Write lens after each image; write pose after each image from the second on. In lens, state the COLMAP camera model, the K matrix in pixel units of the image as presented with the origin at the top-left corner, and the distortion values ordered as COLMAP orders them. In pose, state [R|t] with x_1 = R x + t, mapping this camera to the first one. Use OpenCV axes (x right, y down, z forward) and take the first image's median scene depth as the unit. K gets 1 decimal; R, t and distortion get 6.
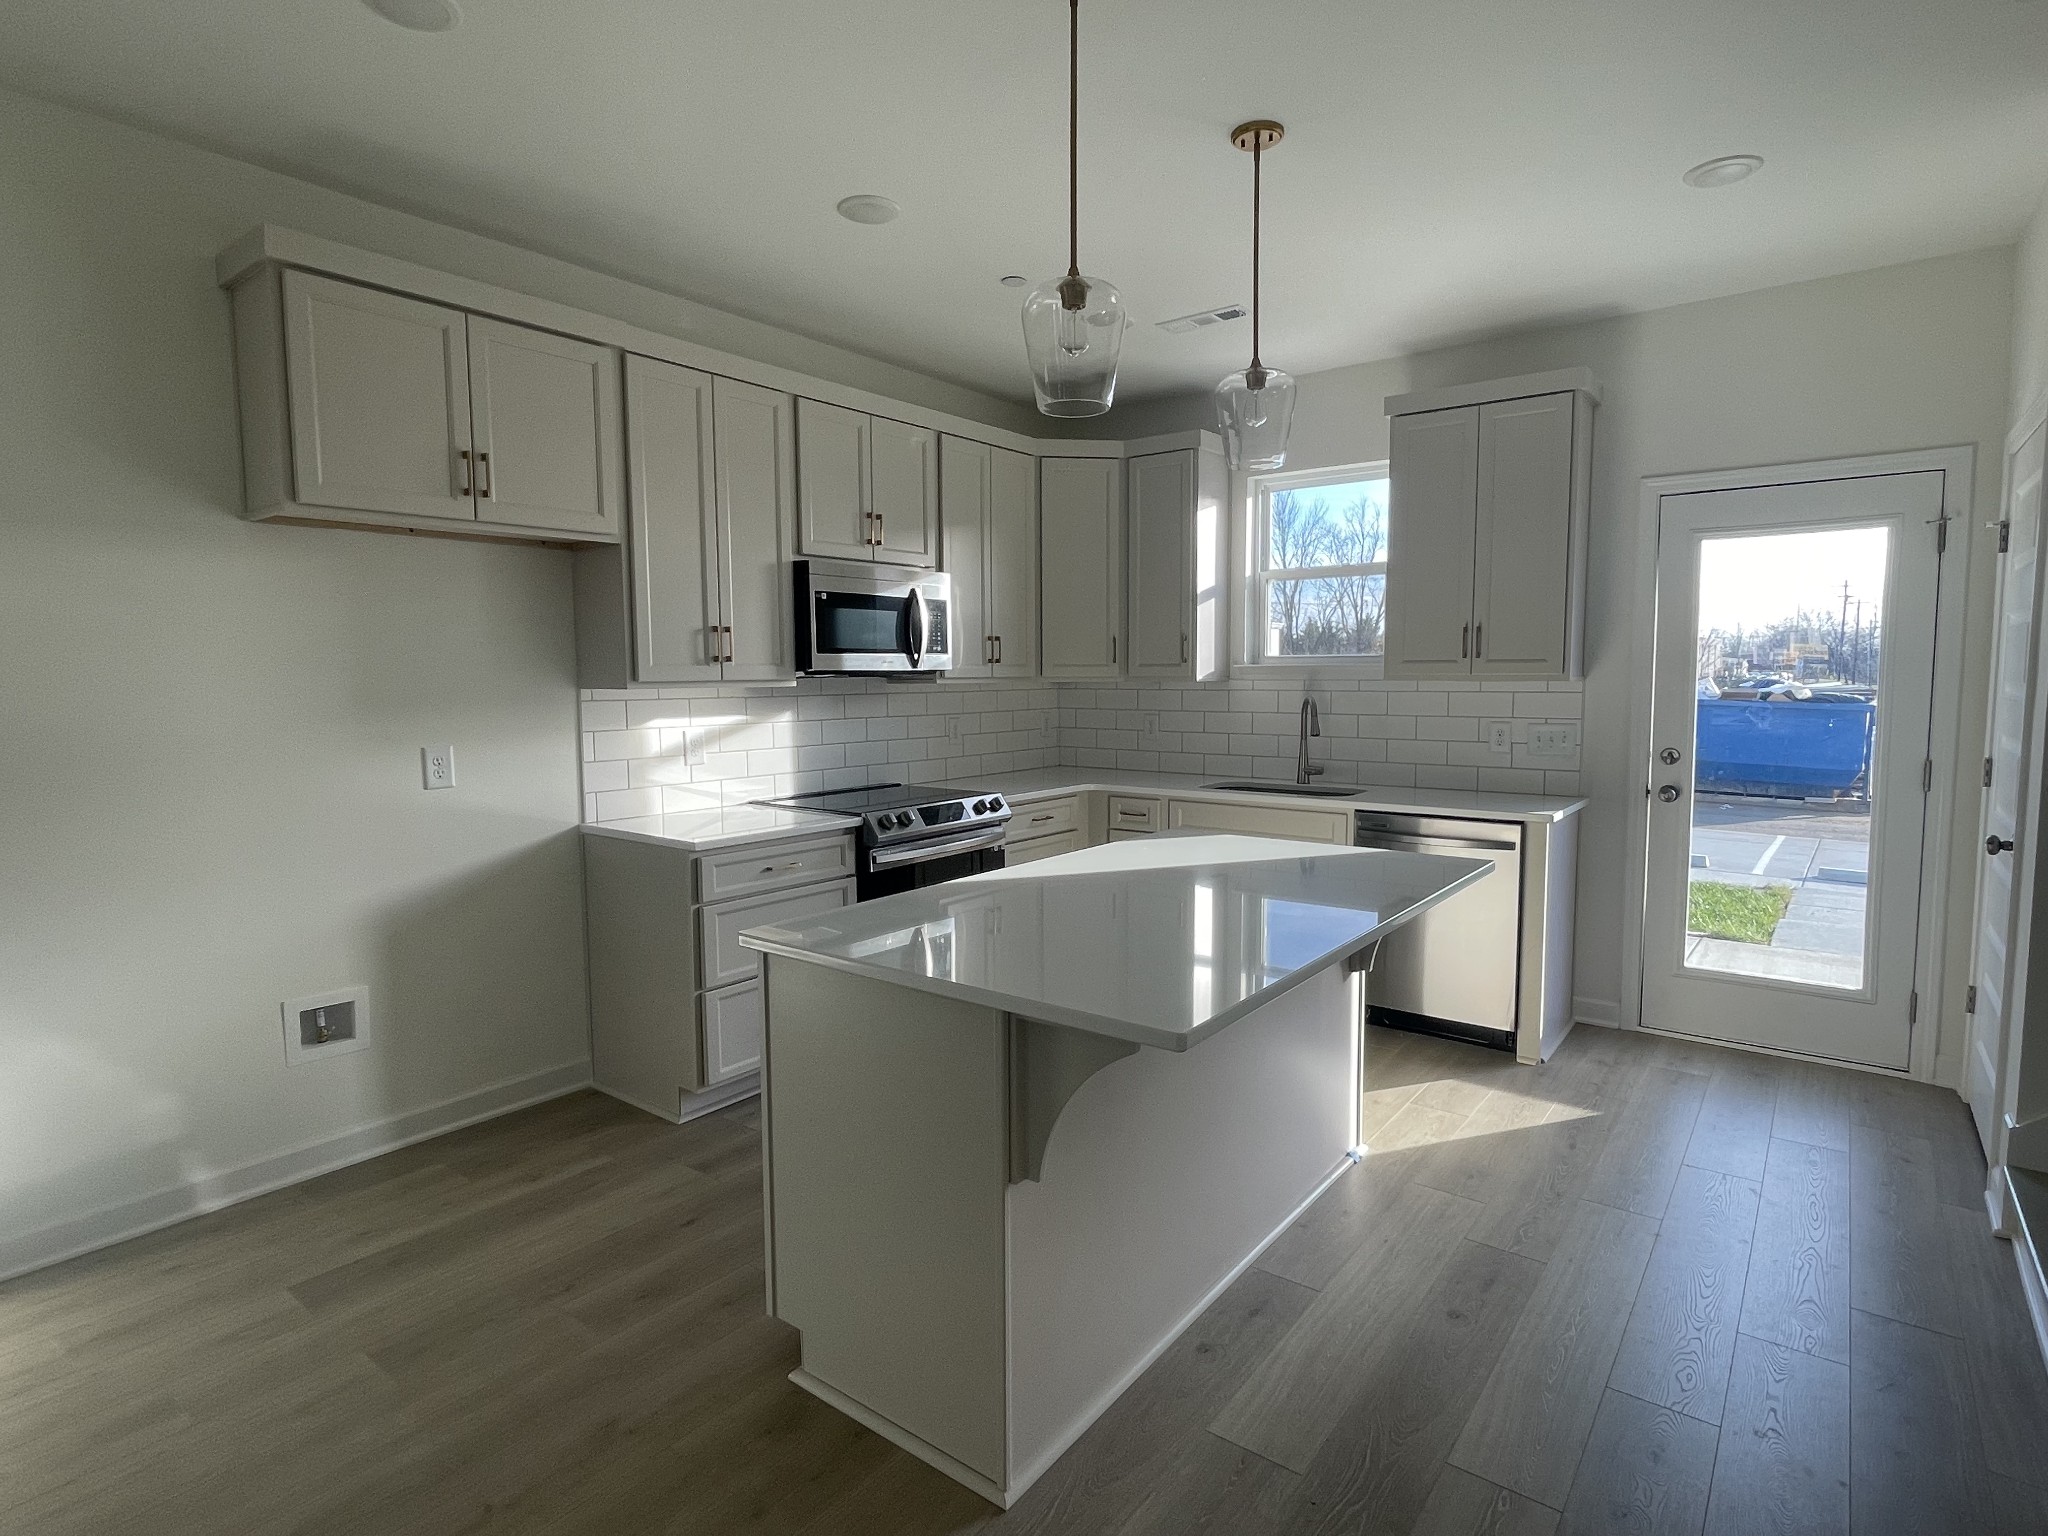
lens RADIAL K [[1063.9, 0, 1024.0], [0, 1063.9, 761.1], [0, 0, 1]] dist [-0.004060, -0.000592]
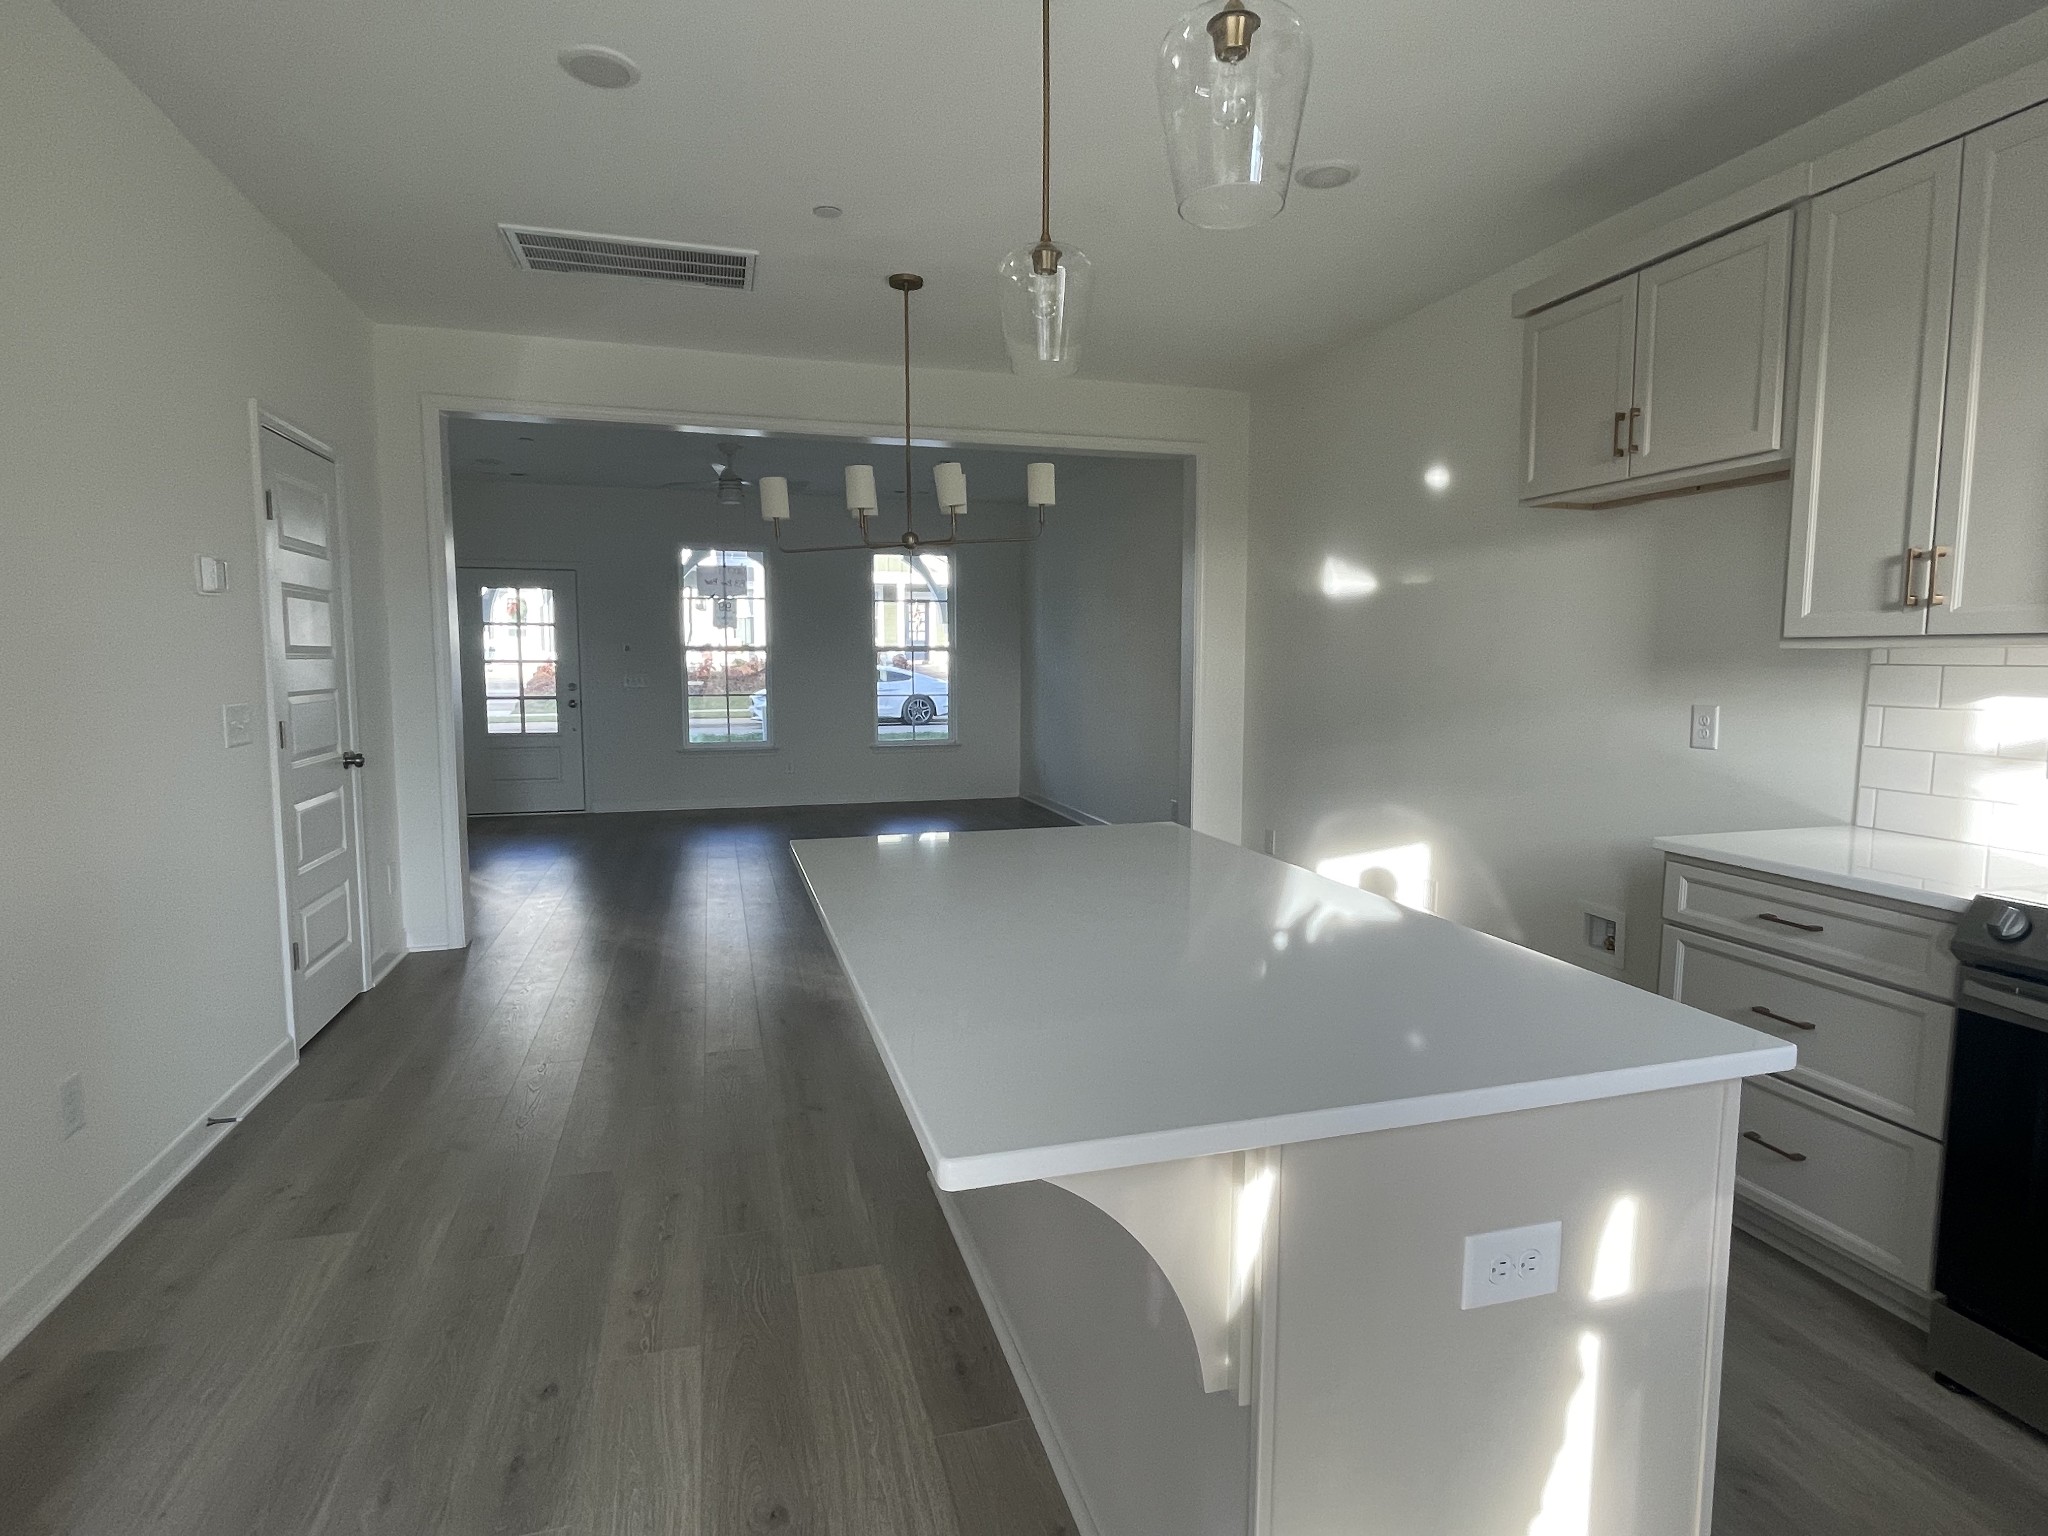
lens RADIAL K [[1063.9, 0, 1024.3], [0, 1063.9, 757.0], [0, 0, 1]] dist [-0.004060, -0.000592]
pose [[-0.586260, 0.082663, -0.805894, 0.508432], [-0.063250, 0.987073, 0.147260, -0.059824], [0.807650, 0.137305, -0.573454, 0.888826]]
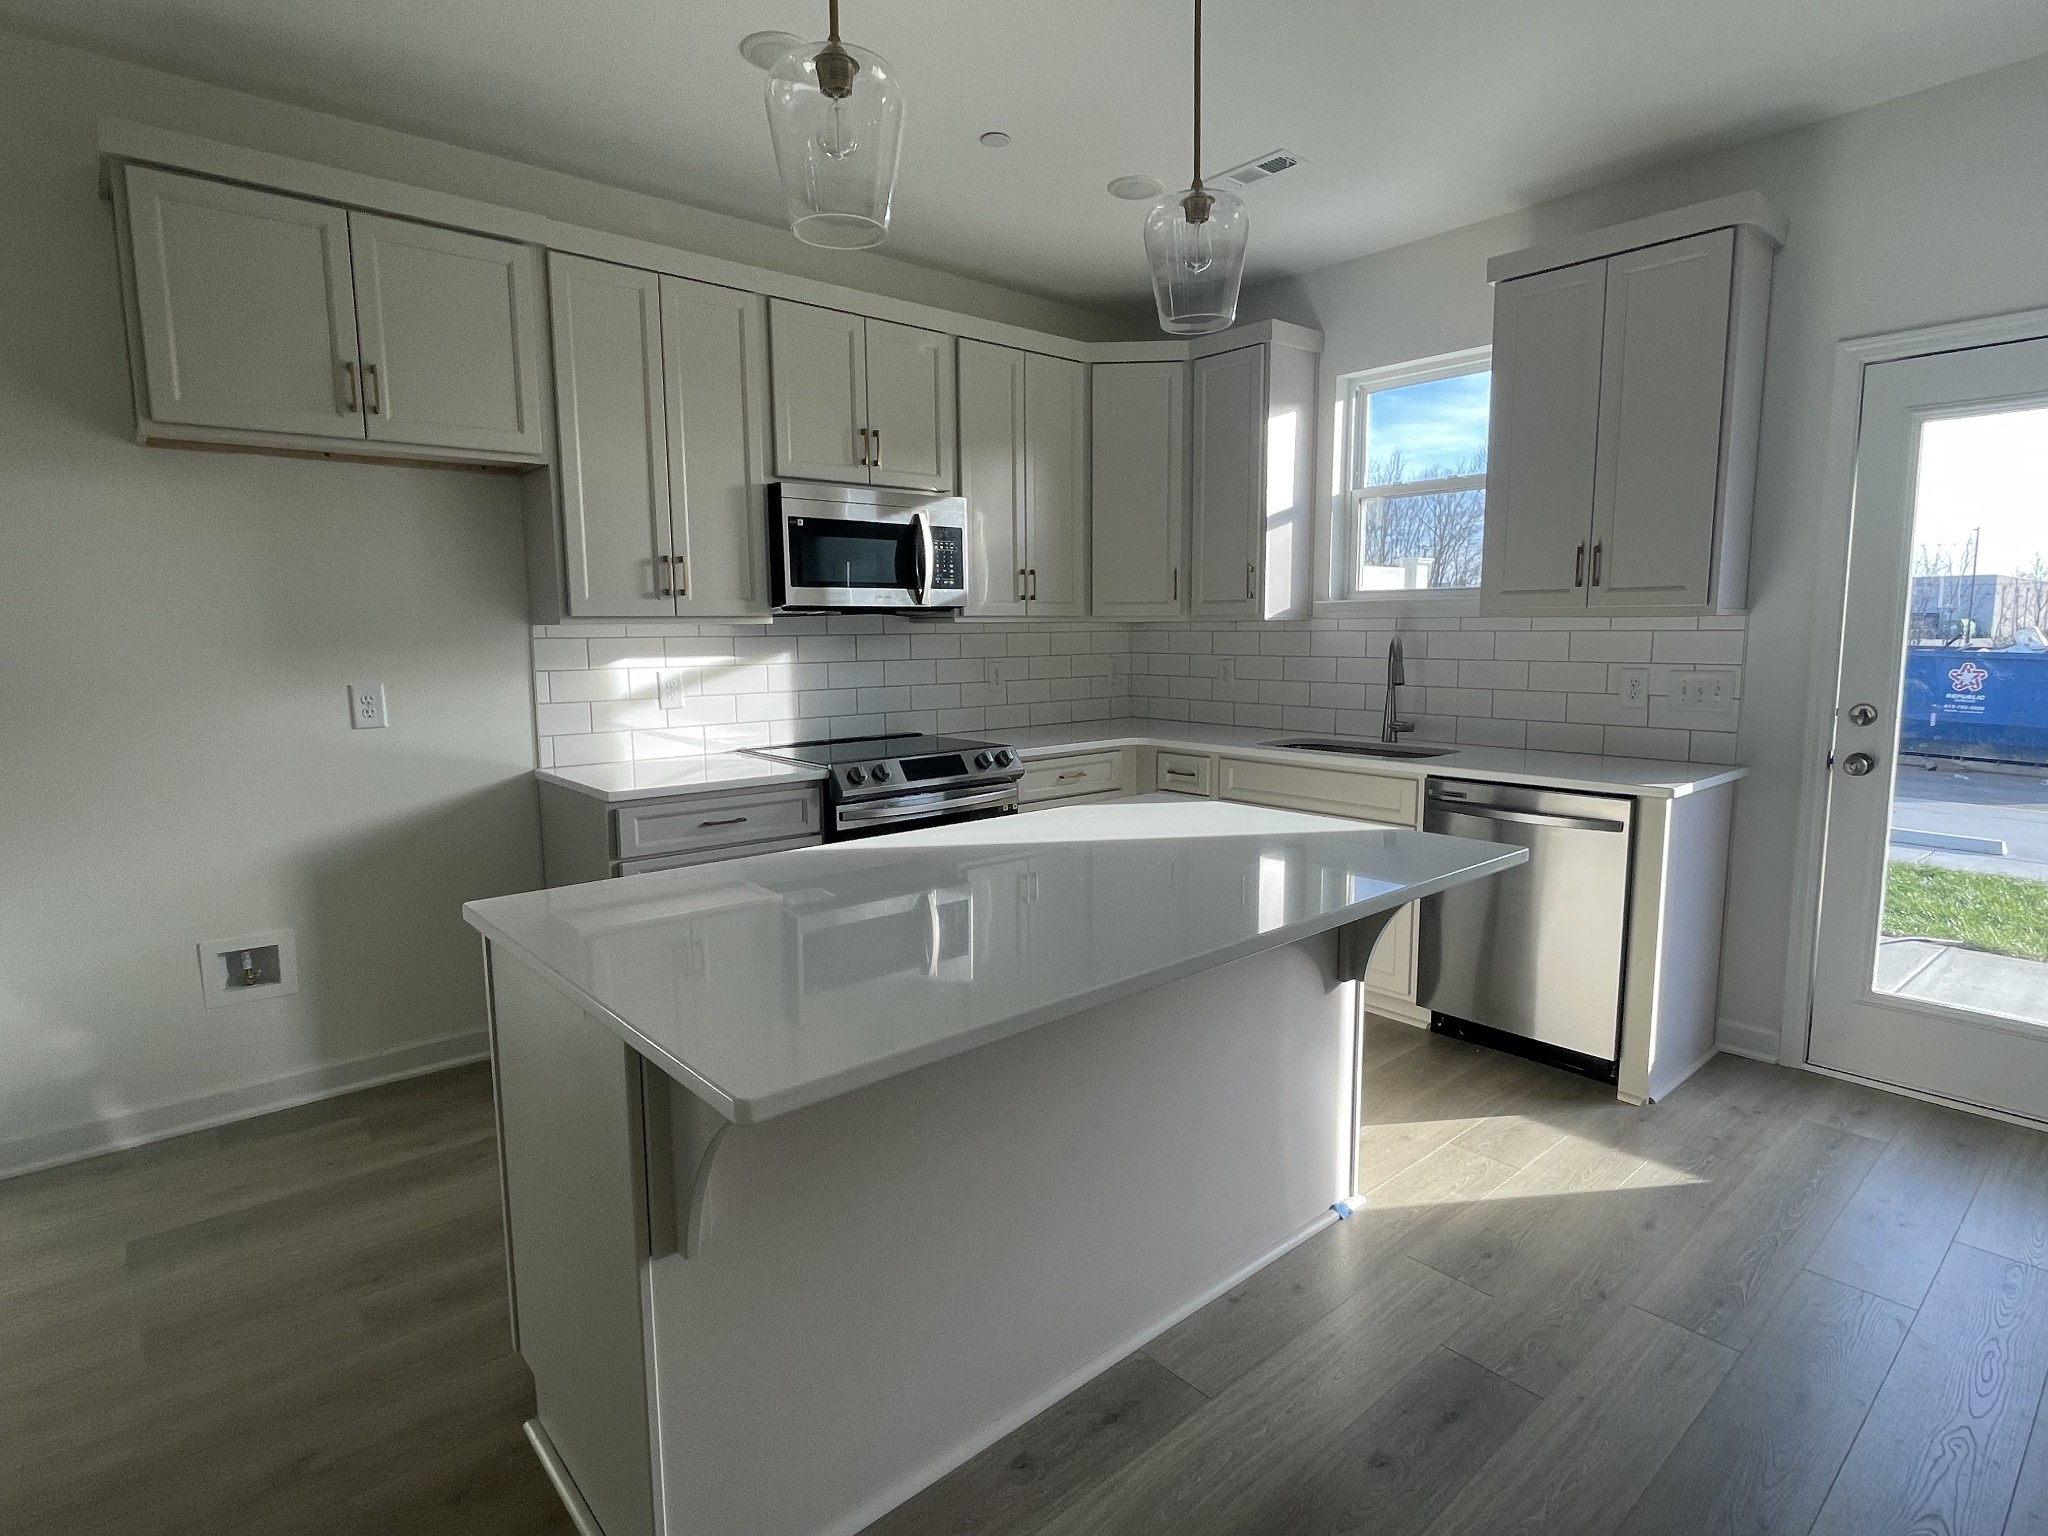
lens RADIAL K [[1063.9, 0, 1021.6], [0, 1063.9, 761.3], [0, 0, 1]] dist [-0.004060, -0.000592]
pose [[0.980334, 0.023138, -0.195985, 0.178674], [-0.014459, 0.998855, 0.045599, 0.002767], [0.196815, -0.041868, 0.979546, 0.150094]]
